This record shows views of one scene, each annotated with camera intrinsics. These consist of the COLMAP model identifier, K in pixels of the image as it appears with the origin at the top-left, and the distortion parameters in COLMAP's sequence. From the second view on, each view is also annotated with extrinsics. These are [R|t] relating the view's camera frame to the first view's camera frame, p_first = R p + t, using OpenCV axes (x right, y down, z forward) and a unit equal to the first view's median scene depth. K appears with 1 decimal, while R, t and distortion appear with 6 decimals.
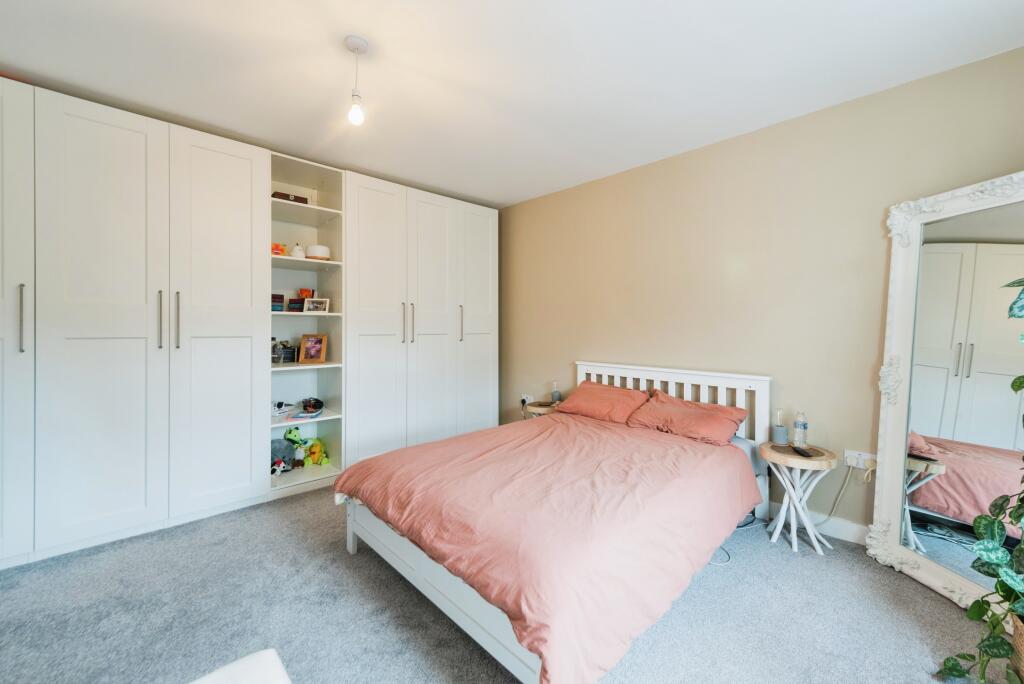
lens RADIAL K [[390.2, 0, 514.3], [0, 390.2, 325.5], [0, 0, 1]] dist [0.000096, -0.000033]
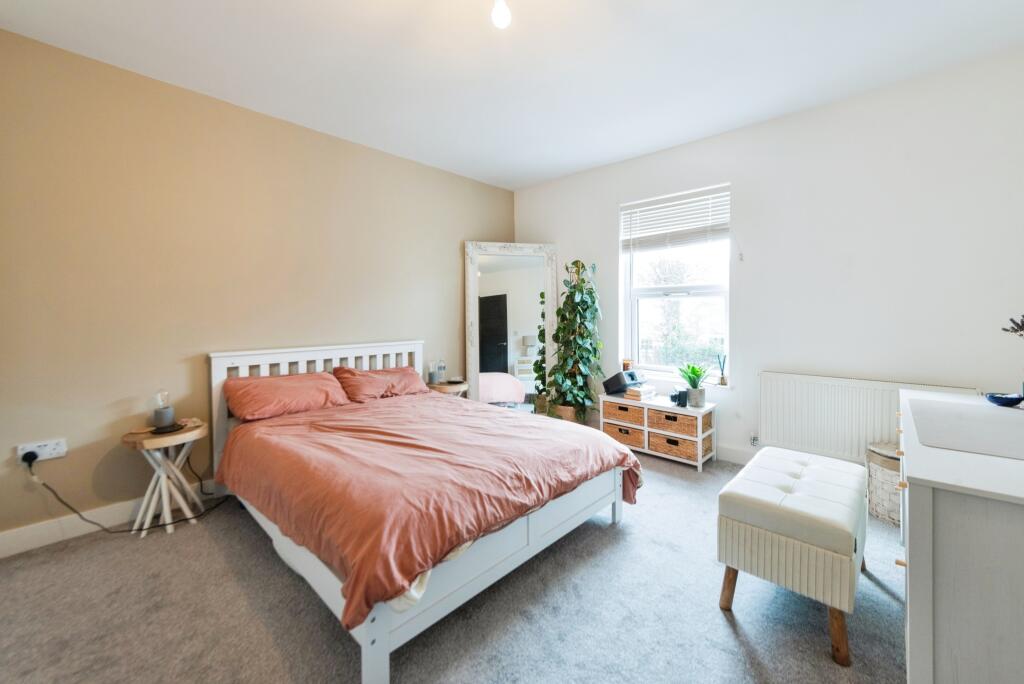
lens RADIAL K [[415.6, 0, 516.5], [0, 415.6, 311.3], [0, 0, 1]] dist [0.011414, -0.004430]
pose [[-0.045515, -0.005764, 0.998947, -0.848922], [-0.004348, 0.999975, 0.005572, 0.015898], [-0.998954, -0.004089, -0.045539, 0.697545]]
